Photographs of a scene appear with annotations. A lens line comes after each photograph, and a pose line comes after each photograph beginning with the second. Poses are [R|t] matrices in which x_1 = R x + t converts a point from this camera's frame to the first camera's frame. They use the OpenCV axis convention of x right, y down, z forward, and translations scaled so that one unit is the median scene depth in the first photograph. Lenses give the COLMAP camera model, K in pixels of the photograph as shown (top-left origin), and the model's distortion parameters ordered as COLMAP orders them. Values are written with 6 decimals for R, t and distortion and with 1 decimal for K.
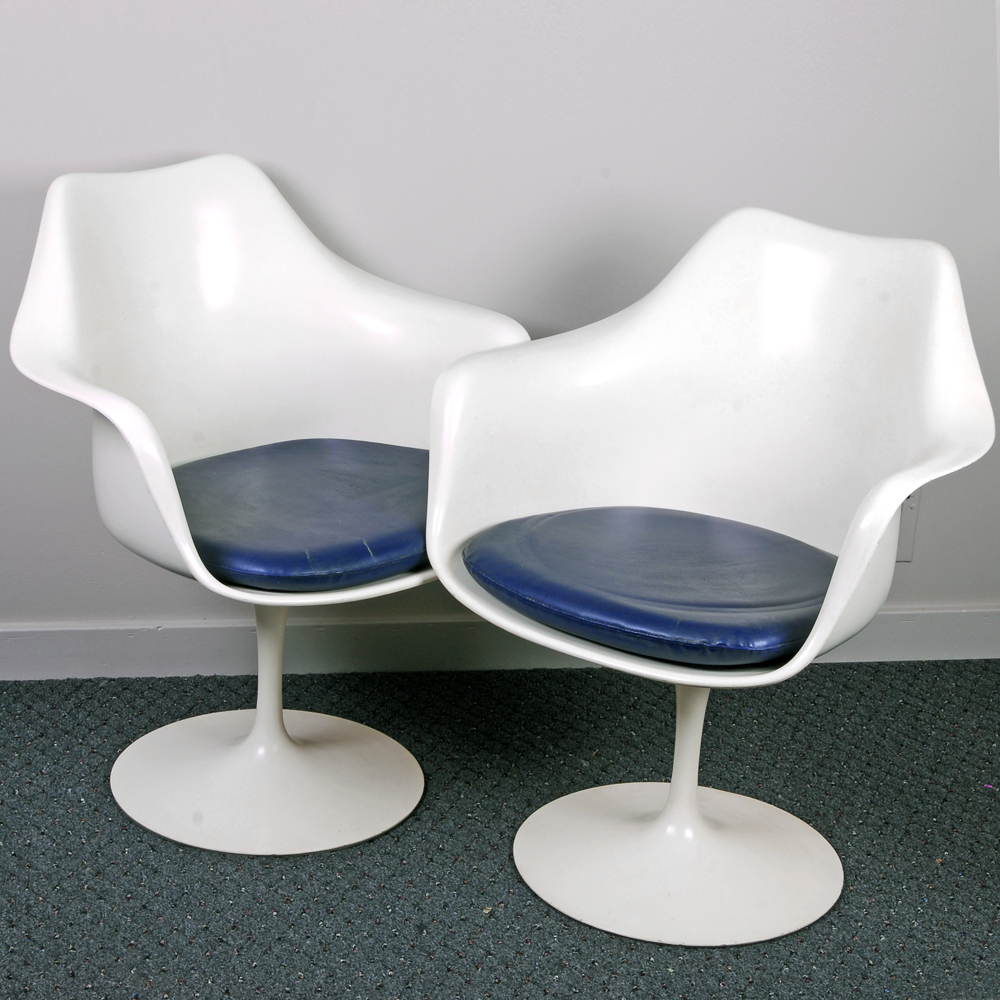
lens RADIAL K [[2394.8, 0, 497.4], [0, 2394.8, 500.9], [0, 0, 1]] dist [0.004673, 0.000000]
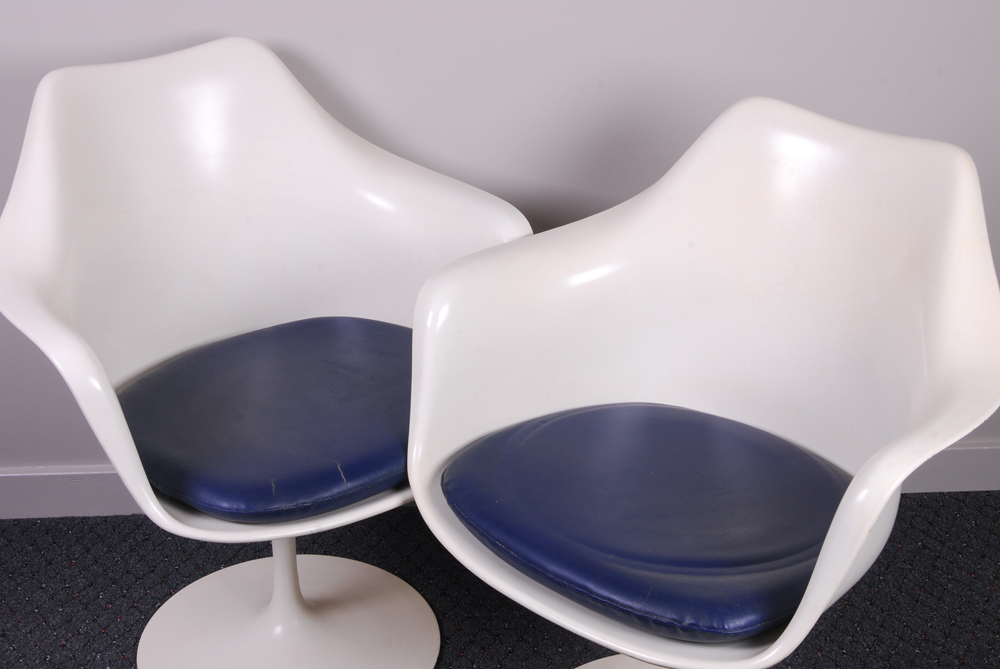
lens RADIAL K [[1639.9, 0, 501.7], [0, 1639.9, 326.8], [0, 0, 1]] dist [0.008750, 0.000000]
pose [[0.994108, 0.008996, -0.108016, 0.075313], [0.002680, 0.994205, 0.107467, -0.102306], [0.108356, -0.107123, 0.988324, 0.336566]]
